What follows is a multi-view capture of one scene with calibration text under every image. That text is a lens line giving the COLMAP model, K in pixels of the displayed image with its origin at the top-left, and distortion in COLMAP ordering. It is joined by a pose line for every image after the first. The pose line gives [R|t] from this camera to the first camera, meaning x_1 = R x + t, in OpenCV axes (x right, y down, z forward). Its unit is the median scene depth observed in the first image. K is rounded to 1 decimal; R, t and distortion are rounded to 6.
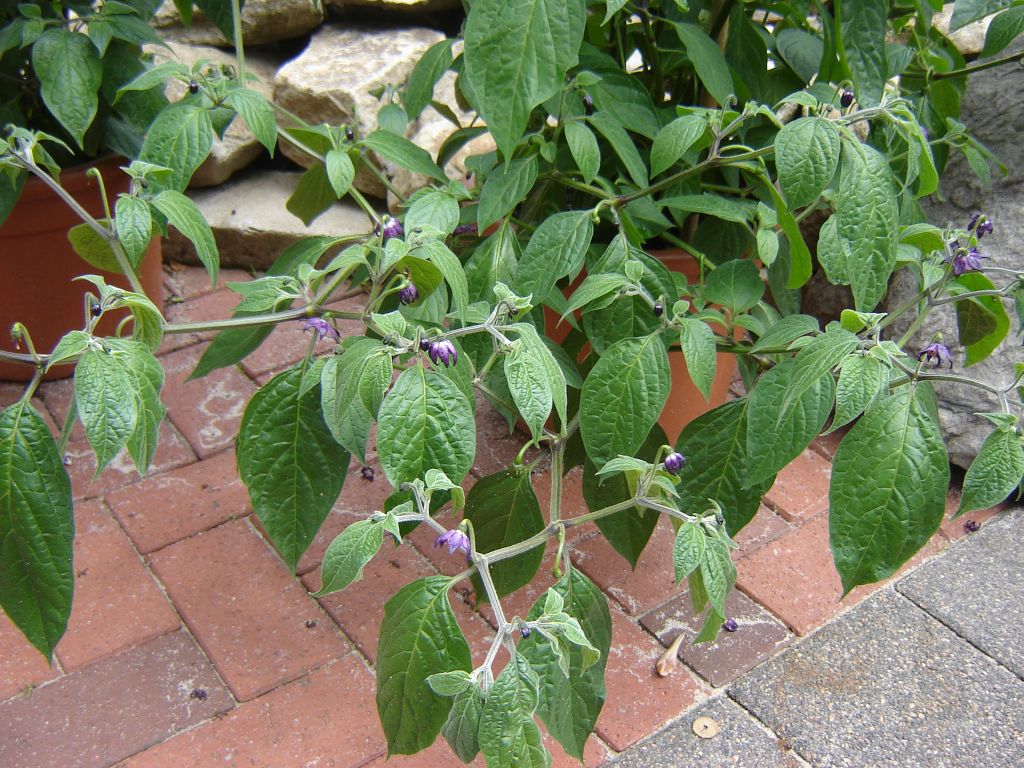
lens RADIAL K [[1152.9, 0, 518.7], [0, 1152.9, 382.8], [0, 0, 1]] dist [-0.120140, 0.000000]
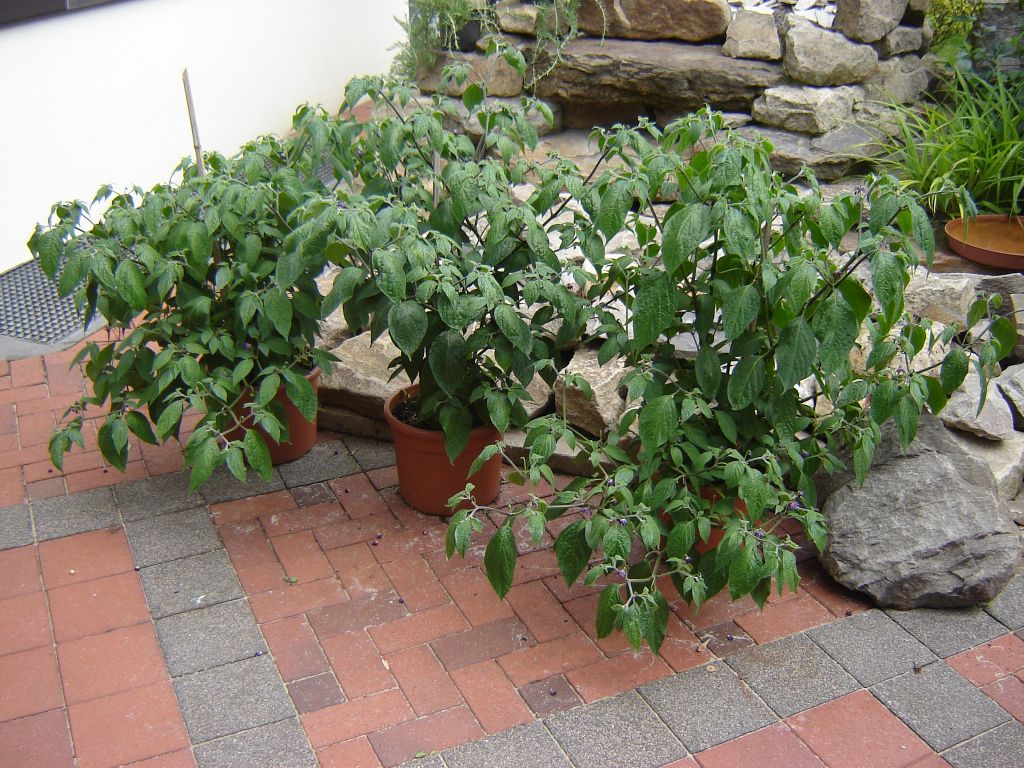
lens RADIAL K [[1152.9, 0, 517.8], [0, 1152.9, 381.6], [0, 0, 1]] dist [-0.120140, 0.000000]
pose [[0.981580, 0.065515, -0.179467, 0.185482], [-0.088973, 0.988039, -0.125946, 0.017668], [0.169069, 0.139593, 0.975669, -2.137417]]
